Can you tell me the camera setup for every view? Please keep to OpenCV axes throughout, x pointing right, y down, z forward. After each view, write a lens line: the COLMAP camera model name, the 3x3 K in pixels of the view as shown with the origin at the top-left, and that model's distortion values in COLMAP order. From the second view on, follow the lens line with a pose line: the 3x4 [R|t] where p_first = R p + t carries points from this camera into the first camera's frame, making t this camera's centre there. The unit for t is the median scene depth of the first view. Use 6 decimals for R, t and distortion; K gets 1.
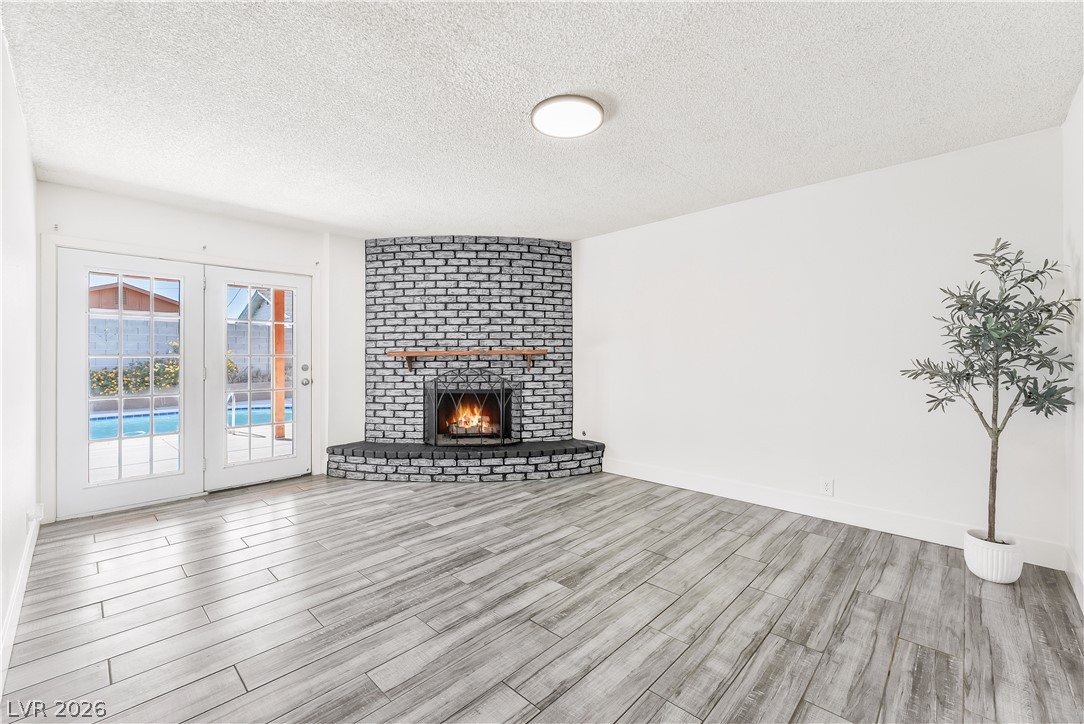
lens RADIAL K [[442.3, 0, 540.3], [0, 442.3, 354.5], [0, 0, 1]] dist [-0.002911, -0.000222]
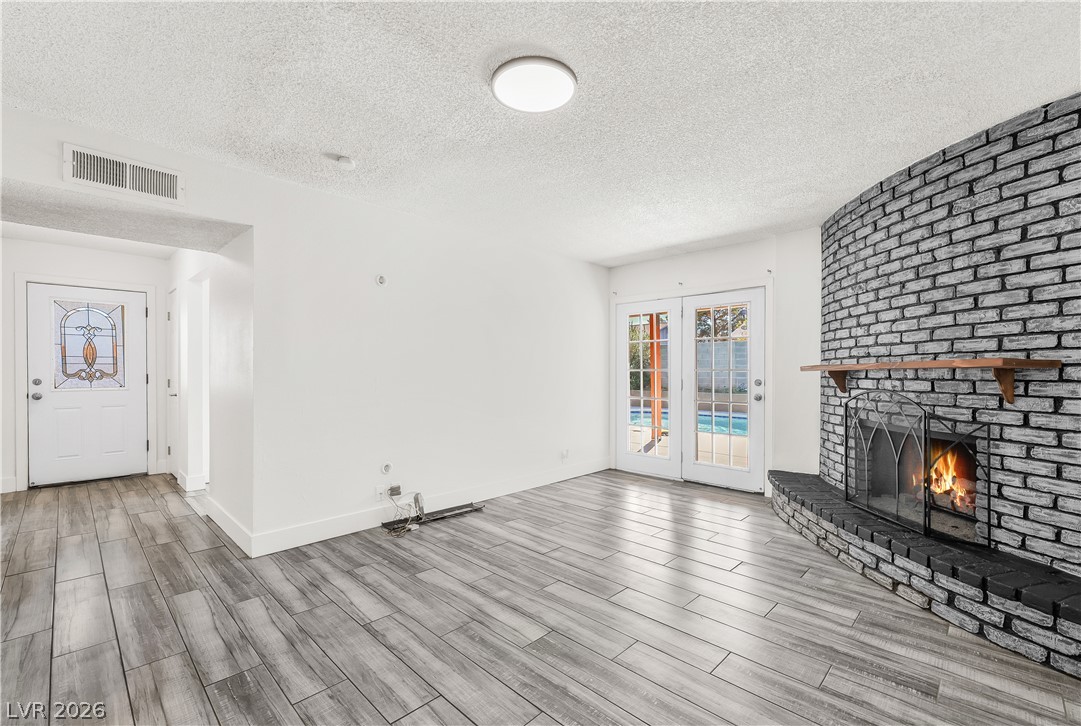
lens RADIAL K [[468.5, 0, 539.0], [0, 468.5, 371.8], [0, 0, 1]] dist [-0.000261, -0.000087]
pose [[-0.006907, 0.004932, -0.999964, 0.476679], [0.003529, 0.999982, 0.004908, -0.000471], [0.999970, -0.003495, -0.006924, 0.507676]]
